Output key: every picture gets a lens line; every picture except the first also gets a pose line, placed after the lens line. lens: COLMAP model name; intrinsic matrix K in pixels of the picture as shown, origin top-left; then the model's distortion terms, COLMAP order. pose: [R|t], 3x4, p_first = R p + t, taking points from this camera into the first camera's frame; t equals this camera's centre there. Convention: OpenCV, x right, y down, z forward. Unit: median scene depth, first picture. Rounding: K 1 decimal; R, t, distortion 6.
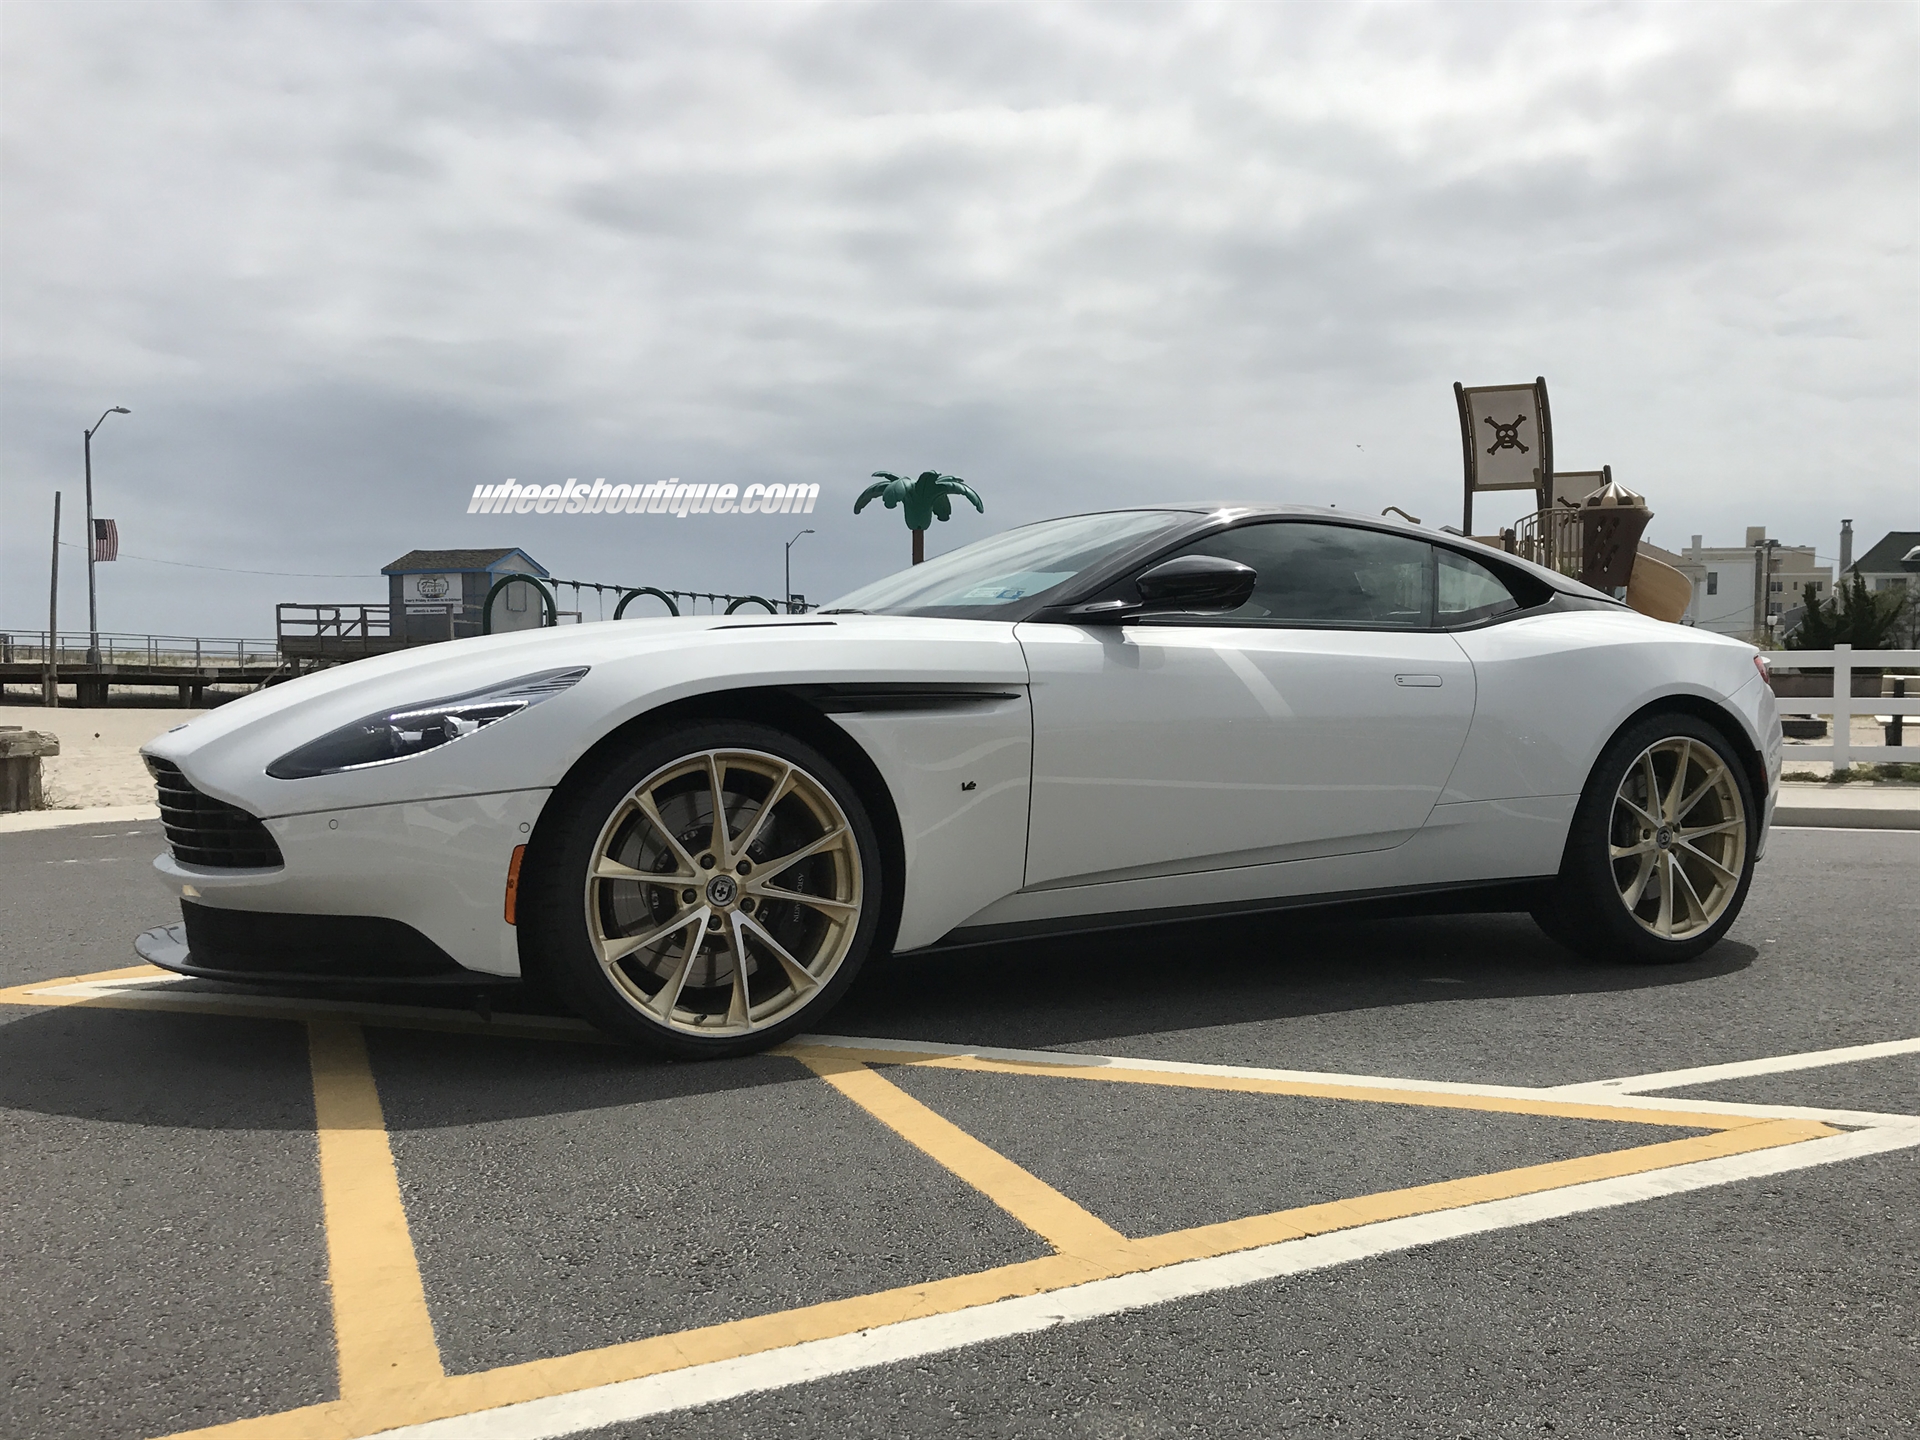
lens RADIAL K [[1475.9, 0, 960.0], [0, 1475.9, 720.0], [0, 0, 1]] dist [0.010253, 0.002628]
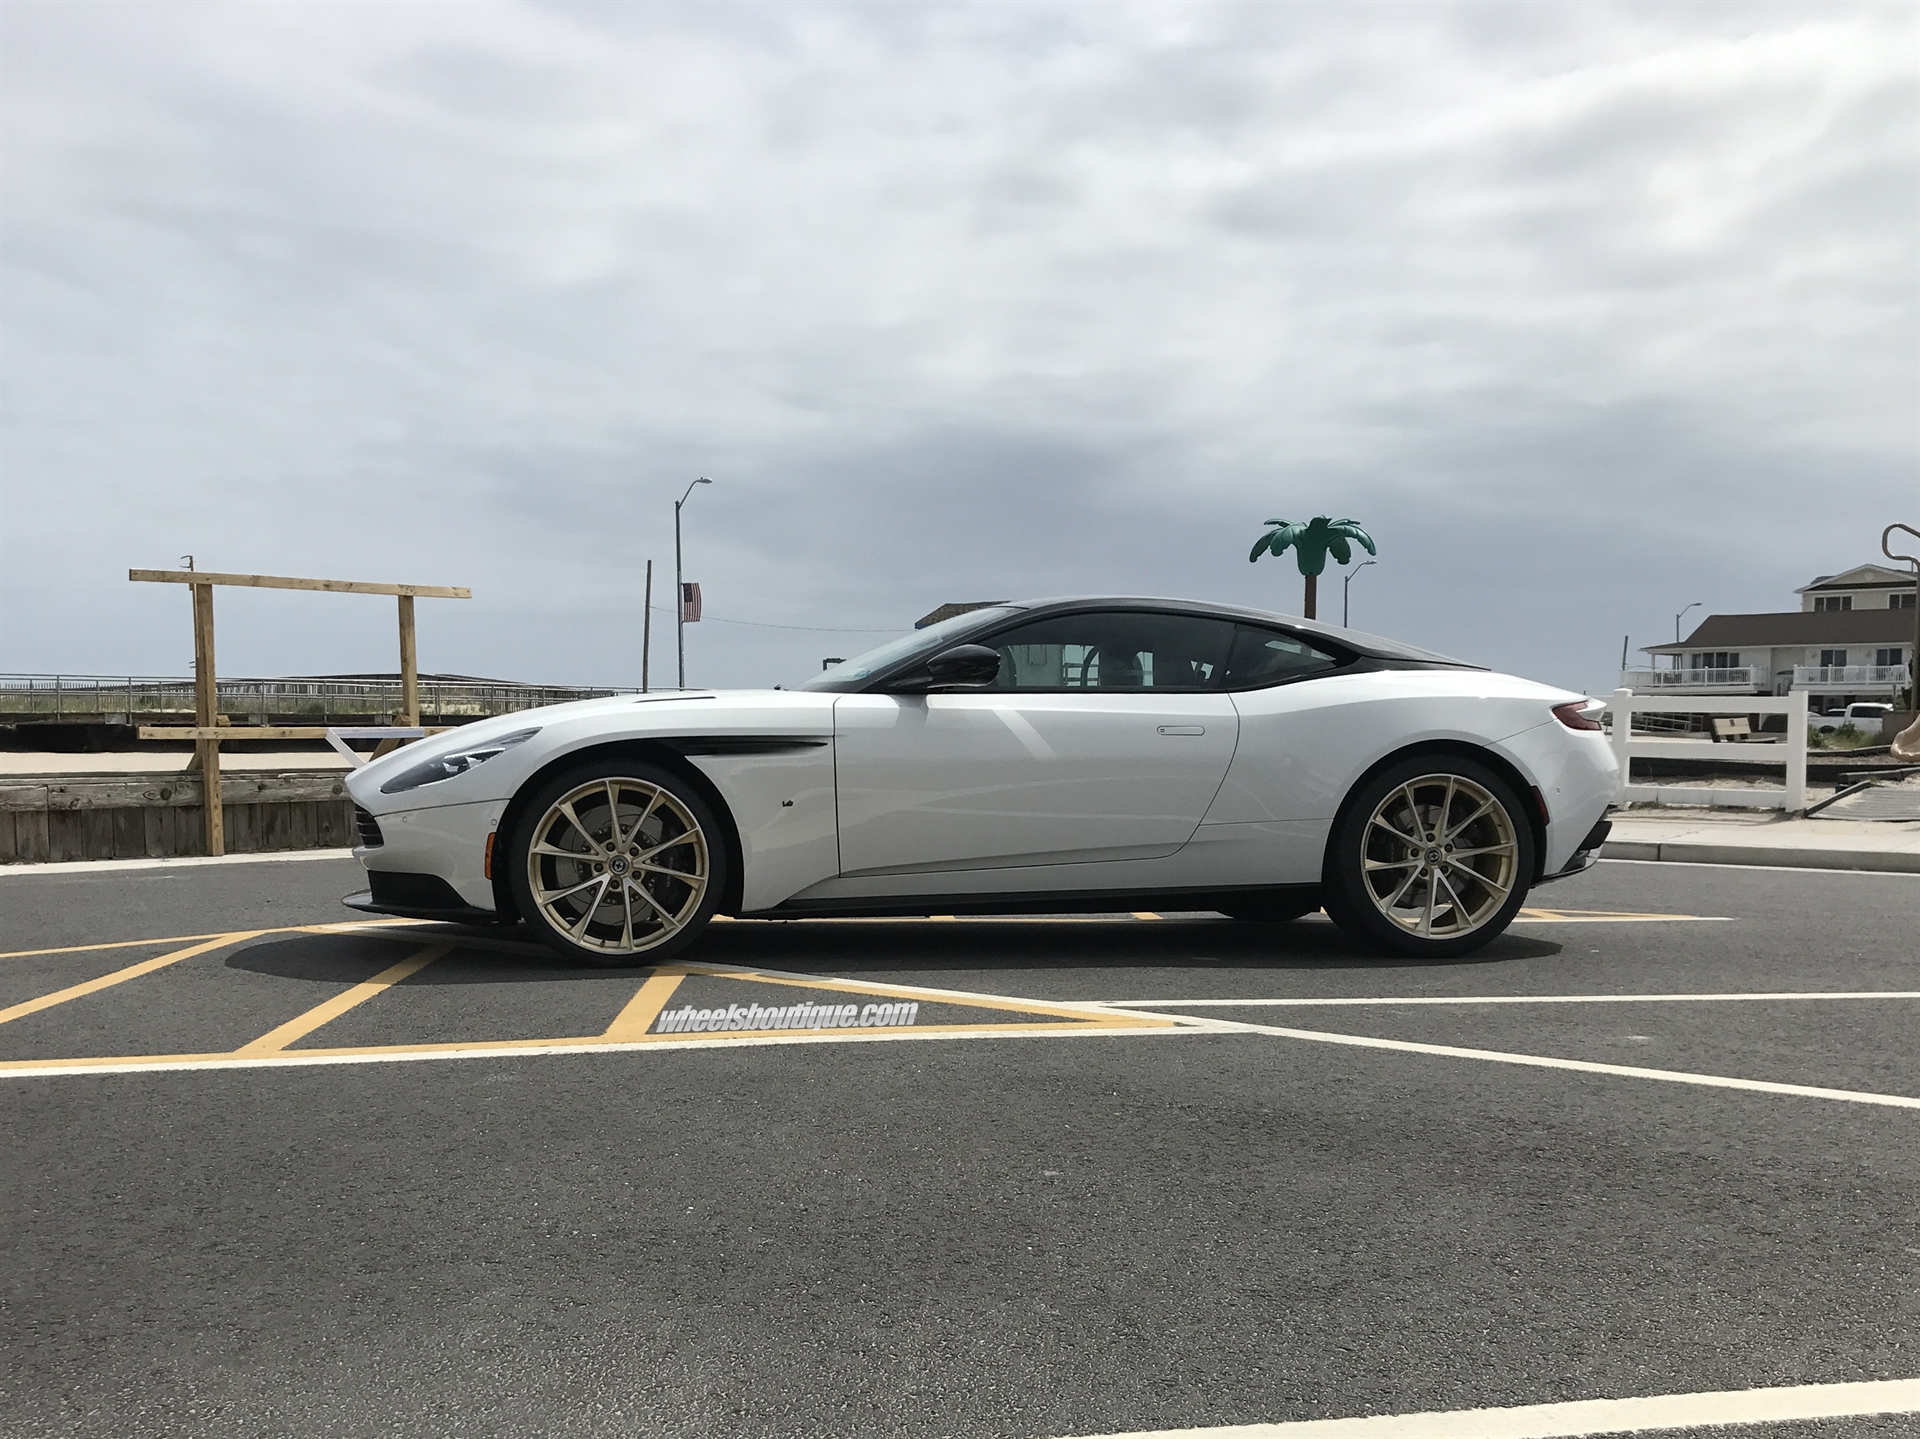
lens RADIAL K [[1579.4, 0, 960.0], [0, 1579.4, 719.5], [0, 0, 1]] dist [-0.005674, -0.000876]
pose [[0.938179, -0.012208, -0.345935, 0.780087], [0.001132, 0.999481, -0.032201, 0.011825], [0.346148, 0.029818, 0.937706, -0.494243]]
